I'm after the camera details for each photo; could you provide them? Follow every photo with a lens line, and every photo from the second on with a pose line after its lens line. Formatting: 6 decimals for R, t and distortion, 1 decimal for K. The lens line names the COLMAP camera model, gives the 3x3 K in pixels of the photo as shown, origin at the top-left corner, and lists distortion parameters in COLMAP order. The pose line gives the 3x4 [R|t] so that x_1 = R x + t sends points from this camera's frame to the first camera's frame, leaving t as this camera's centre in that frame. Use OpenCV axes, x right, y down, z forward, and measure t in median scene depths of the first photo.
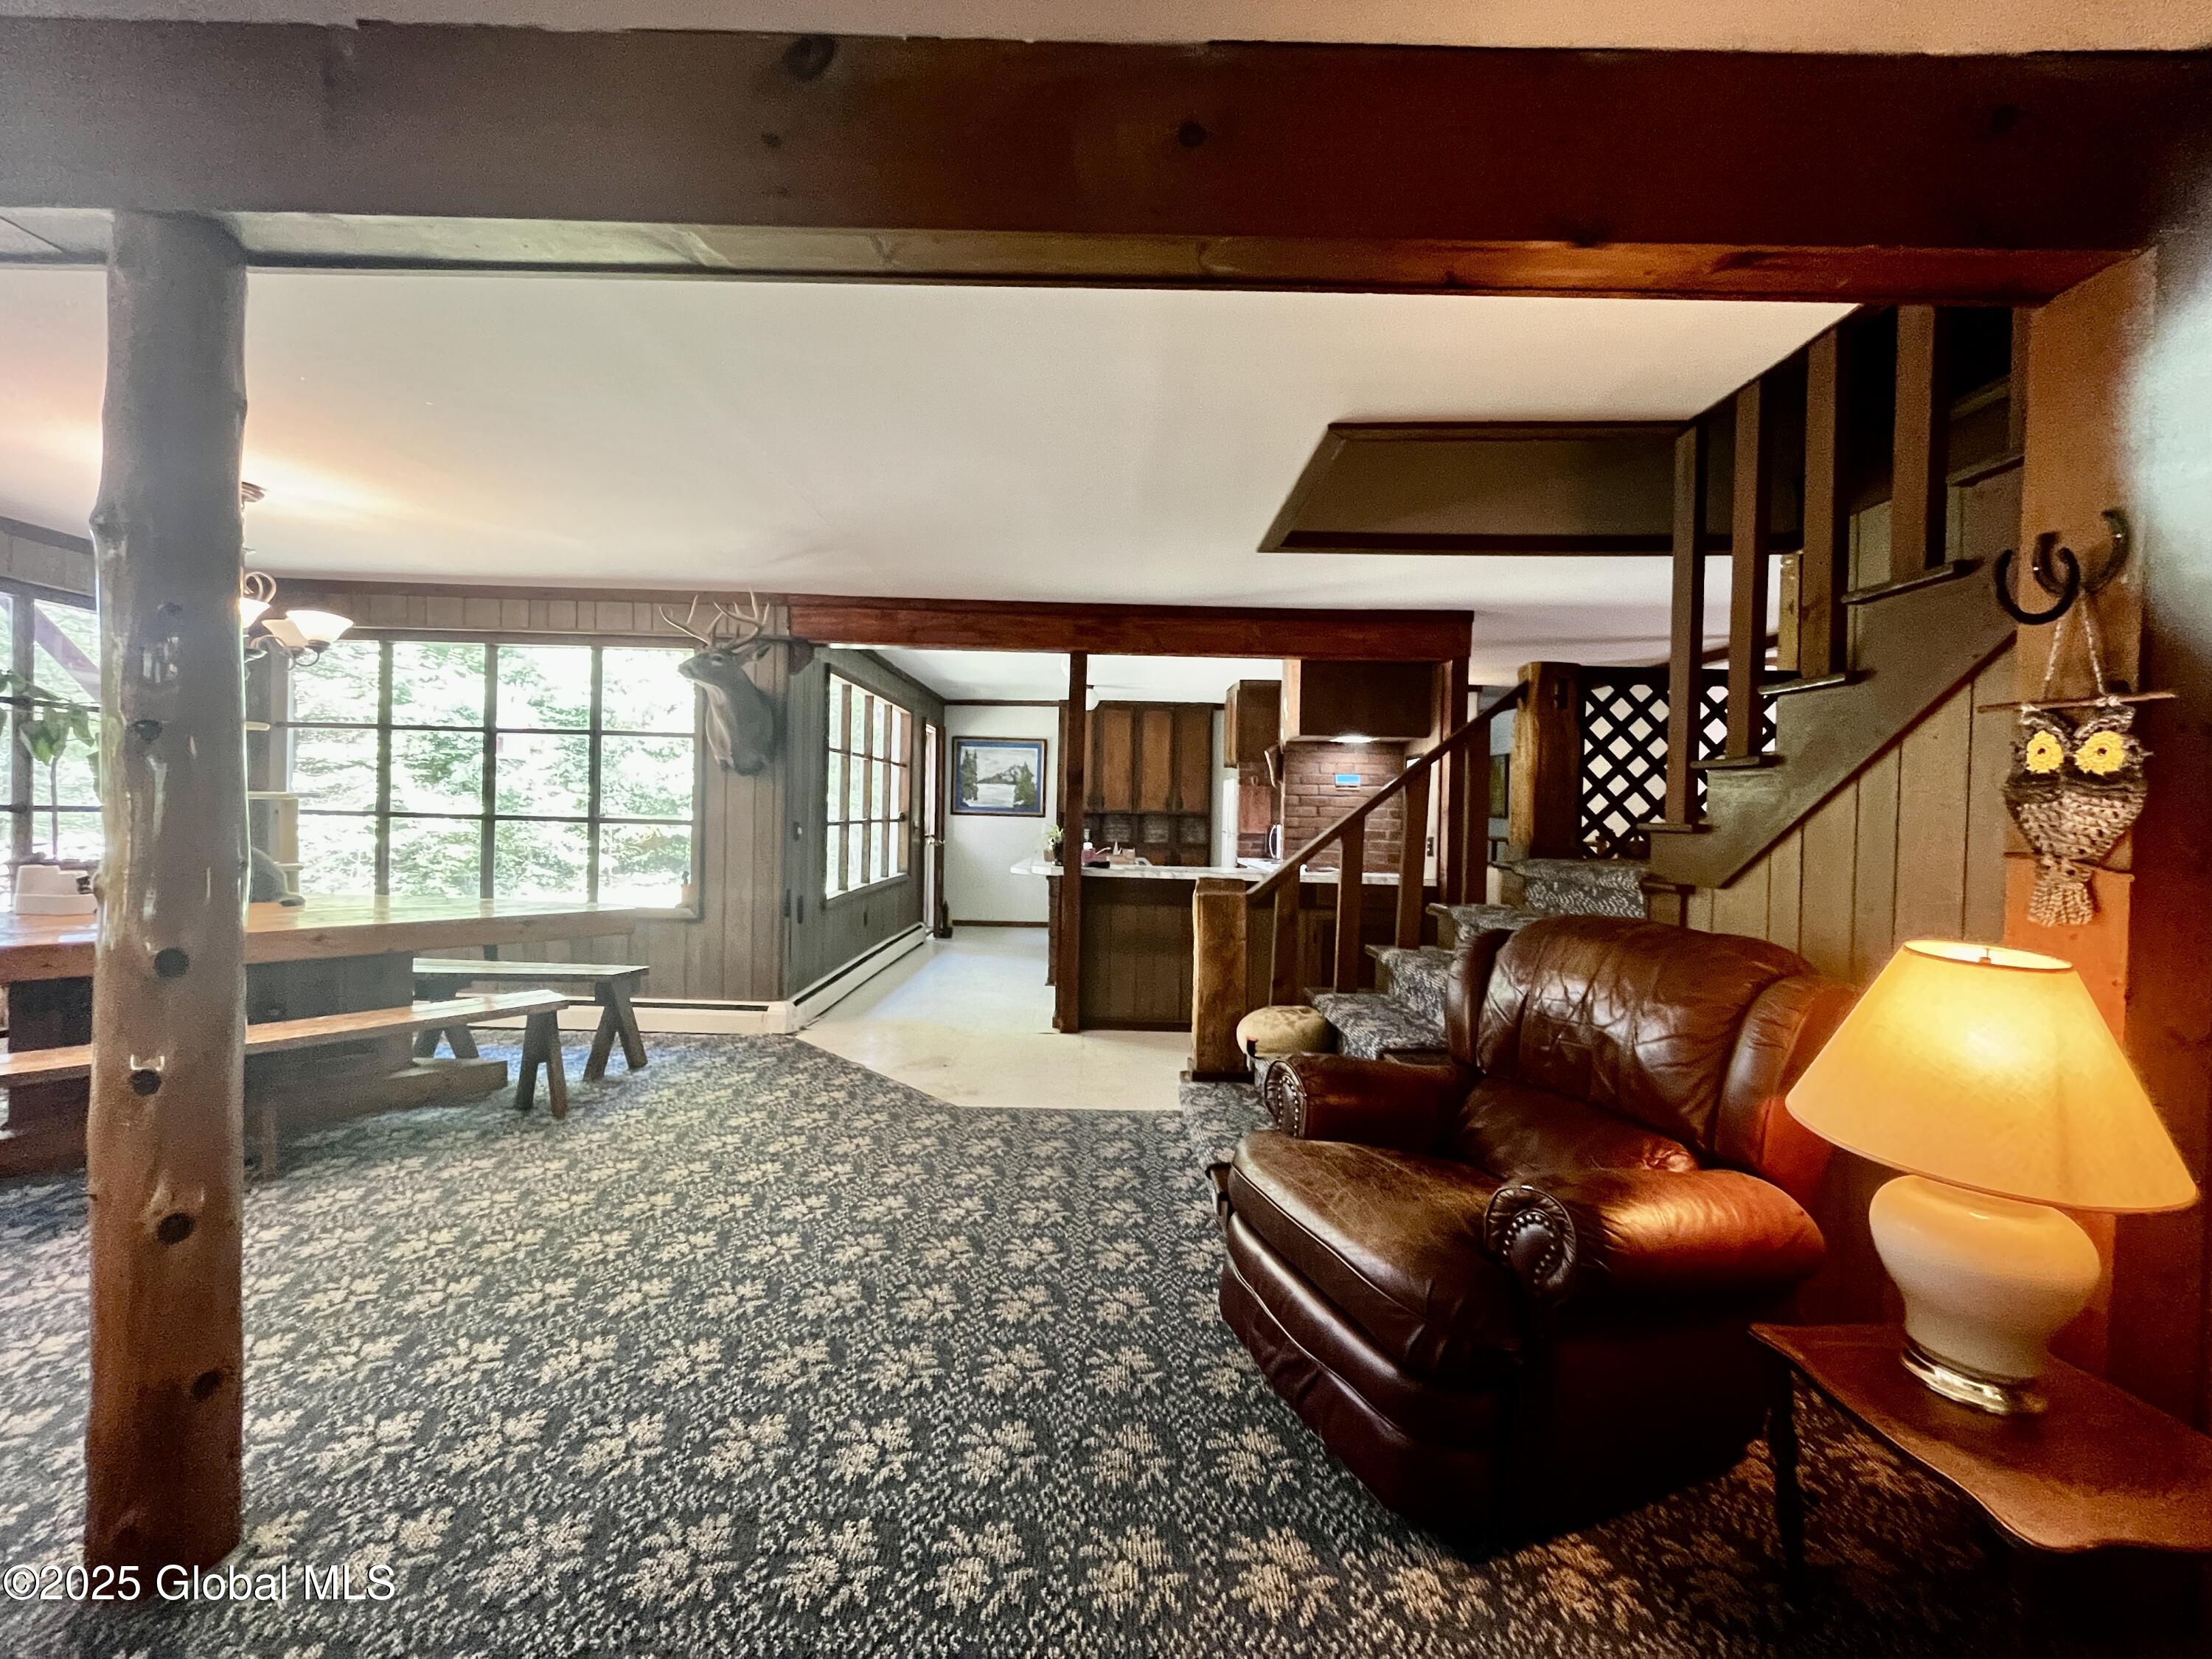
lens RADIAL K [[895.5, 0, 1106.2], [0, 895.5, 837.4], [0, 0, 1]] dist [-0.002881, 0.000416]
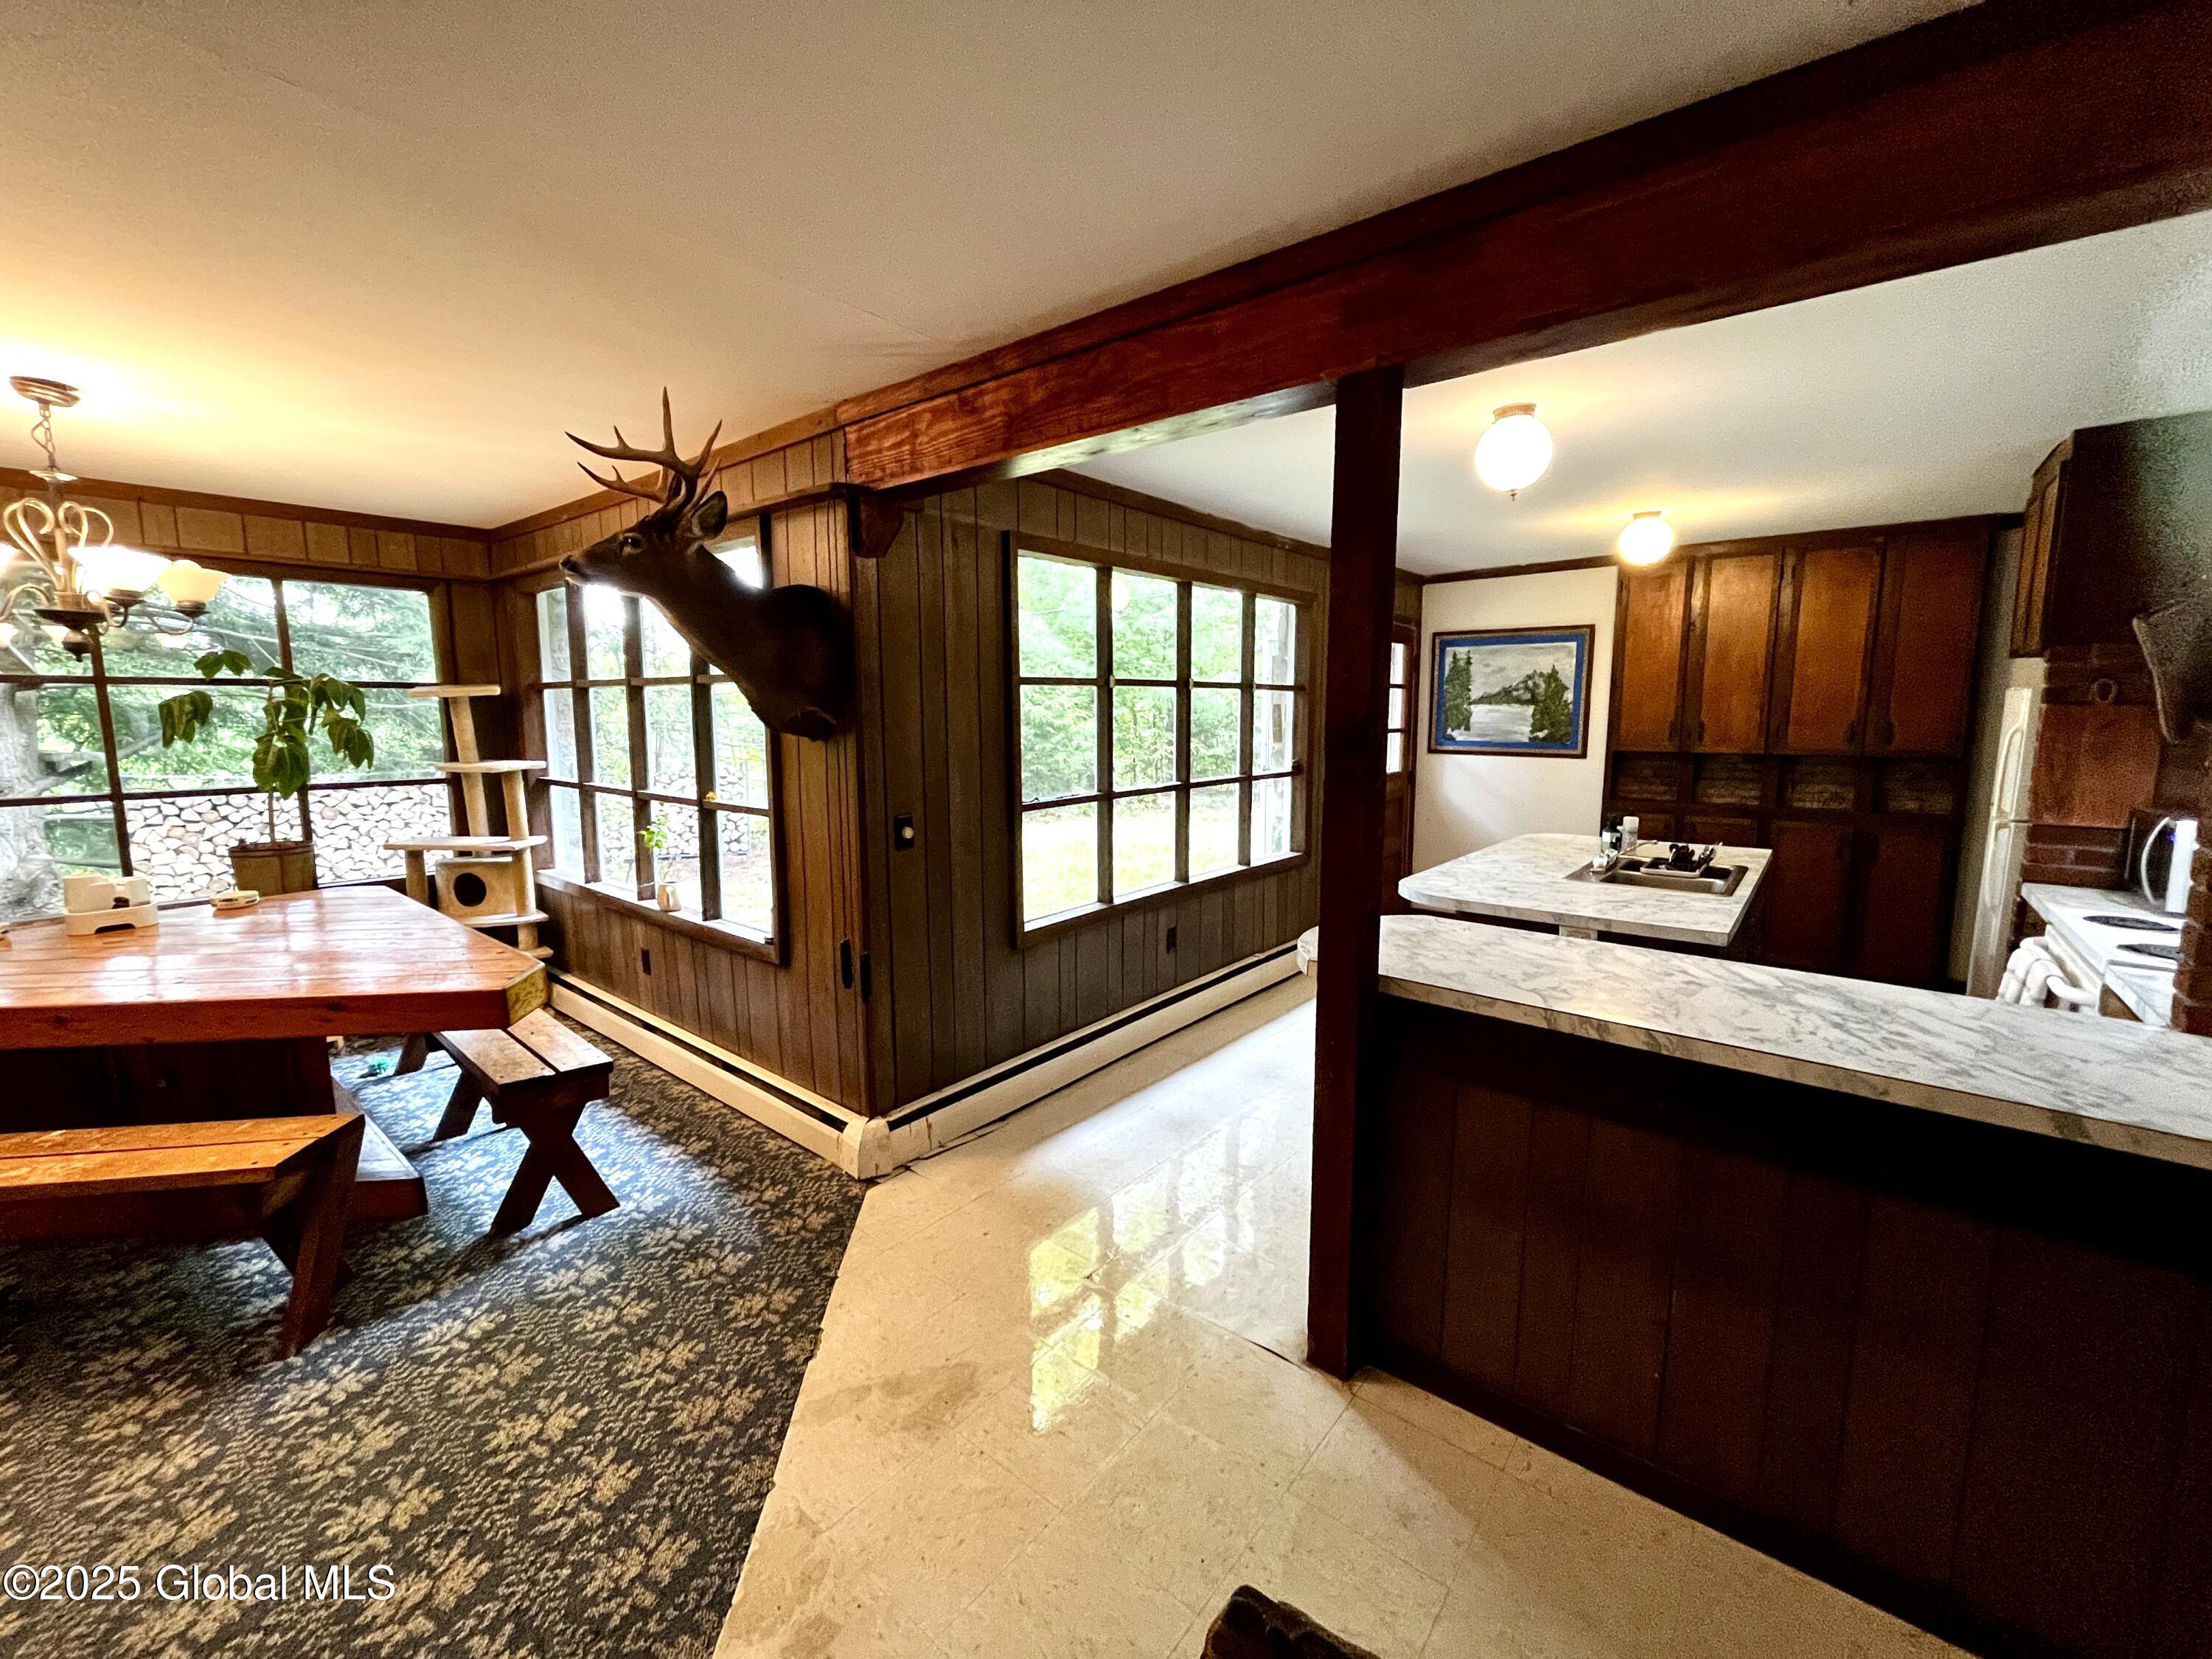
lens RADIAL K [[895.5, 0, 1103.9], [0, 895.5, 820.9], [0, 0, 1]] dist [-0.002881, 0.000416]
pose [[0.771629, 0.053692, -0.633802, 0.122106], [0.002587, 0.996158, 0.087538, -0.064333], [0.636067, -0.069187, 0.768526, 0.639601]]
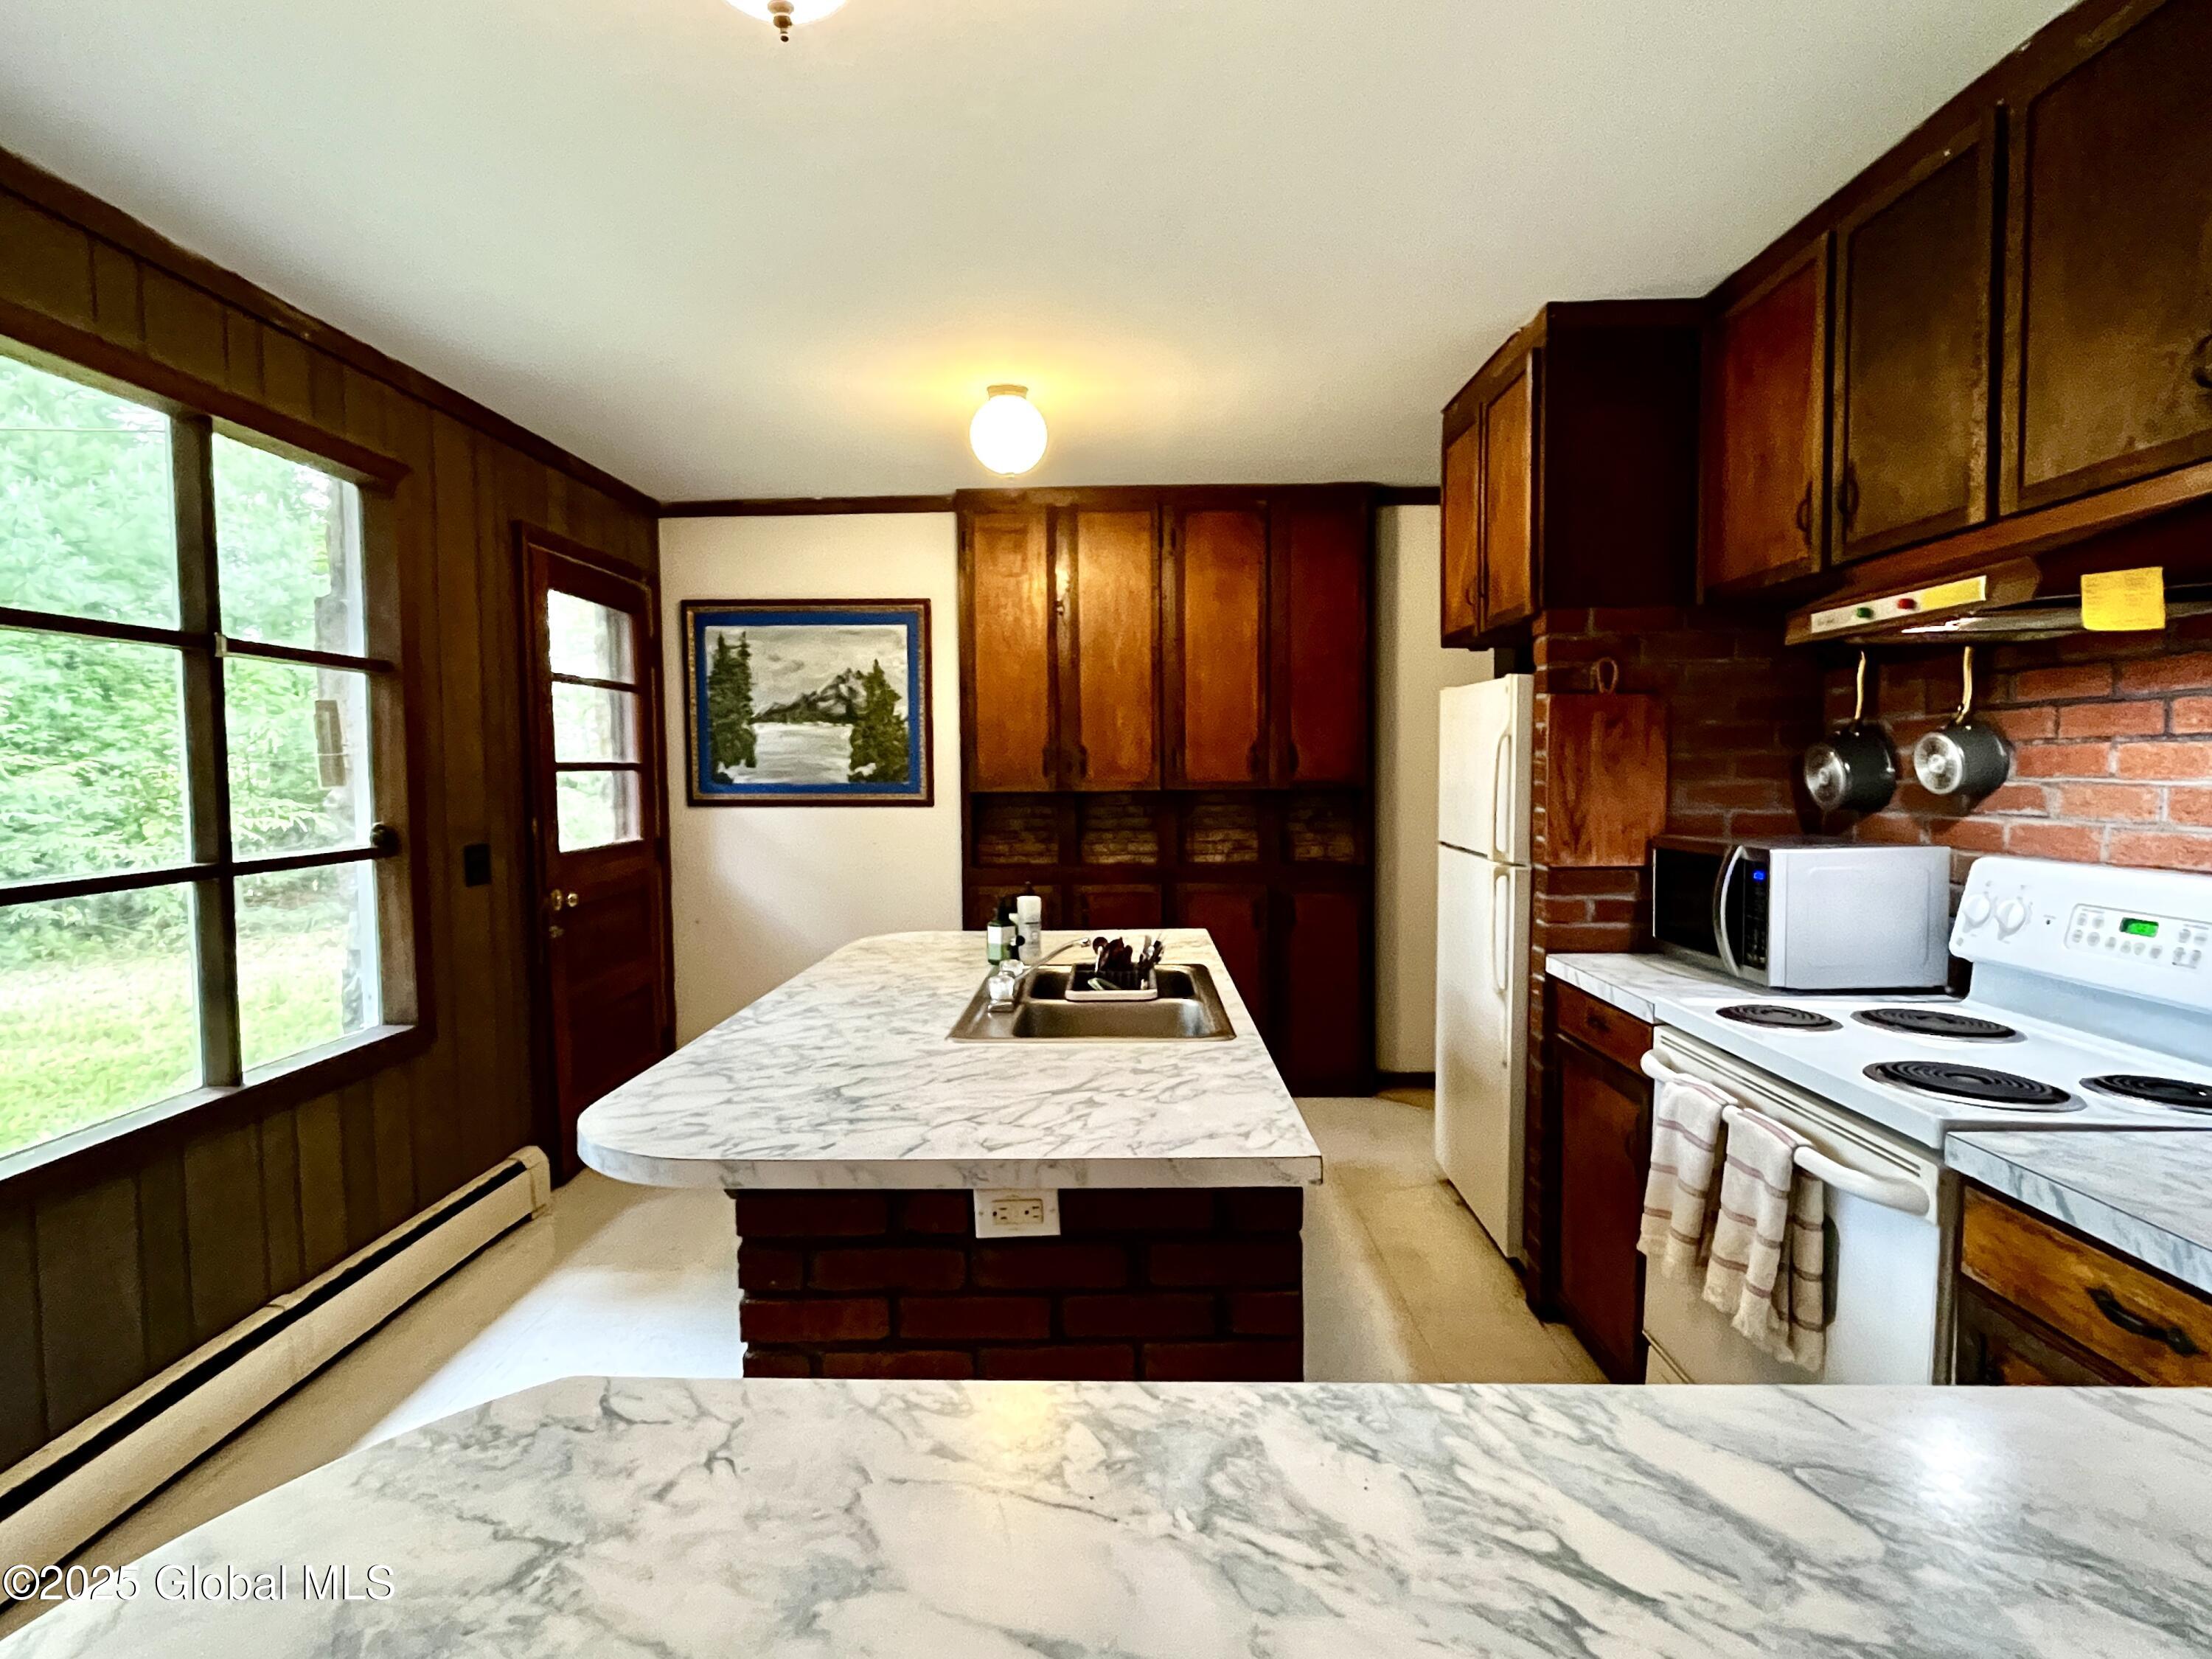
lens RADIAL K [[1137.4, 0, 1114.7], [0, 1137.4, 841.1], [0, 0, 1]] dist [-0.017073, -0.000015]
pose [[0.999499, -0.029547, -0.011345, 0.027322], [0.029980, 0.998745, 0.040116, -0.046673], [0.010146, -0.040436, 0.999131, 0.983568]]
